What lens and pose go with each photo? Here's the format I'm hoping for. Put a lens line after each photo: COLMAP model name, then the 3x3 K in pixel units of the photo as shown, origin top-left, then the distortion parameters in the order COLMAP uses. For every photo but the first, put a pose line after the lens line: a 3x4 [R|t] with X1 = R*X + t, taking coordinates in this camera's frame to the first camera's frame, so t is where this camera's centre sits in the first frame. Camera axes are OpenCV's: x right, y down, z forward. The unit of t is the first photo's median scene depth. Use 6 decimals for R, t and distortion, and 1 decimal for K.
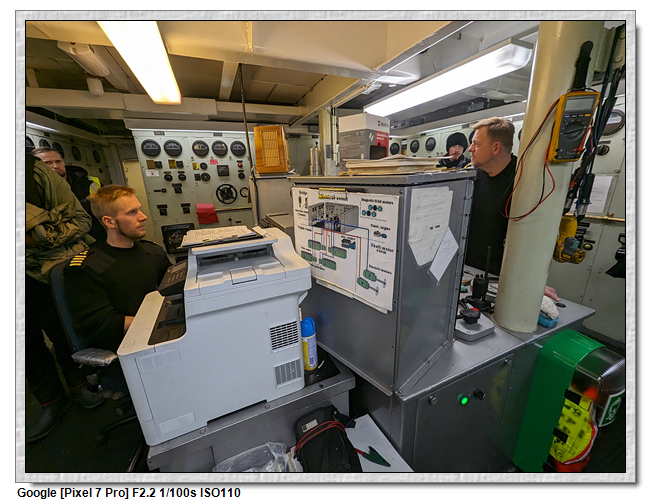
lens RADIAL K [[250.5, 0, 326.1], [0, 250.5, 249.0], [0, 0, 1]] dist [0.002131, -0.001242]
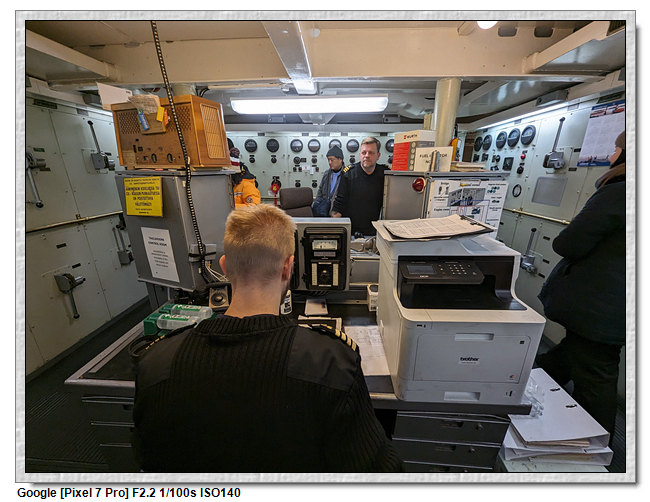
lens RADIAL K [[250.5, 0, 324.8], [0, 250.5, 251.6], [0, 0, 1]] dist [0.002131, -0.001242]
pose [[0.455869, -0.252727, 0.853412, -1.990985], [0.245608, 0.957330, 0.152304, -0.282664], [-0.855488, 0.140174, 0.498489, 1.108081]]
